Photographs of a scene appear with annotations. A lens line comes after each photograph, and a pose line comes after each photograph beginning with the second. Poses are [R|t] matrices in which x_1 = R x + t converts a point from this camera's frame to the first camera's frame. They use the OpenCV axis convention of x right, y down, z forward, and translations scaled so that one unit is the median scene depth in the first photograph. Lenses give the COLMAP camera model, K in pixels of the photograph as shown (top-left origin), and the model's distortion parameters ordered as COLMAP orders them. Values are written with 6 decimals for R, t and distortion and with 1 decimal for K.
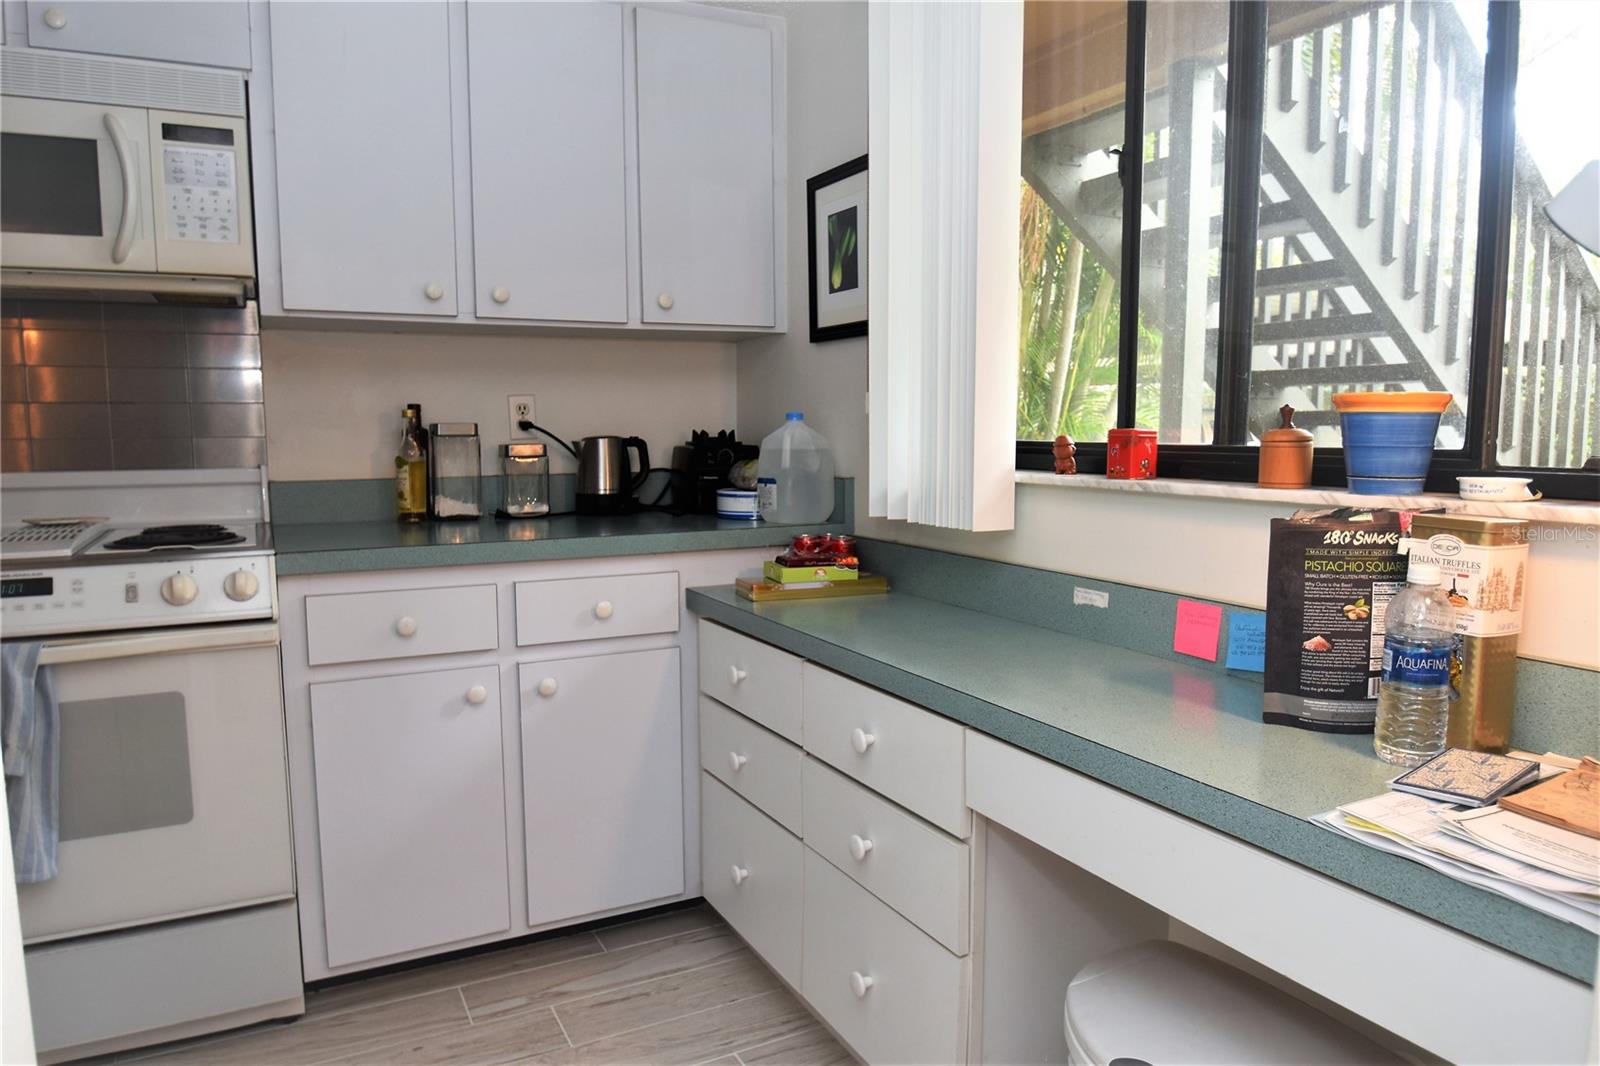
lens RADIAL K [[1041.4, 0, 800.0], [0, 1041.4, 533.0], [0, 0, 1]] dist [-0.029266, -0.000097]
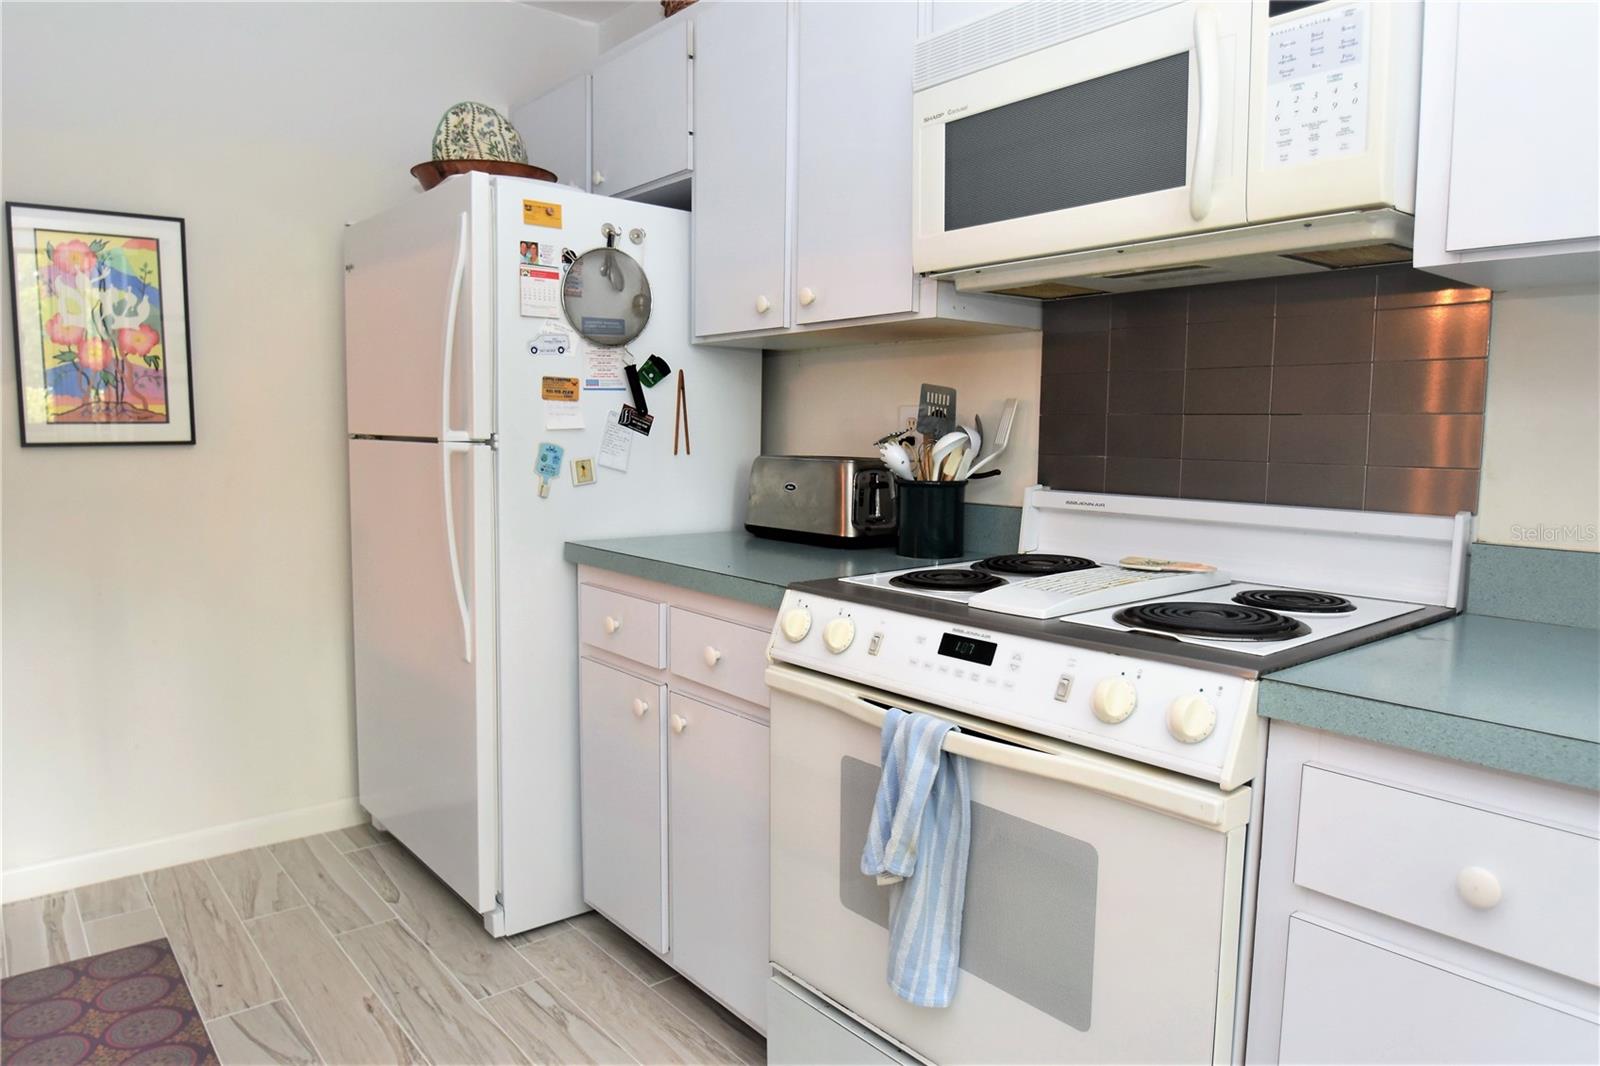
lens RADIAL K [[1041.4, 0, 800.0], [0, 1041.4, 533.0], [0, 0, 1]] dist [-0.029266, -0.000097]
pose [[0.178614, 0.112025, -0.977521, 0.007064], [-0.103643, 0.990112, 0.094530, -0.086143], [0.978445, 0.084429, 0.188459, 0.601527]]
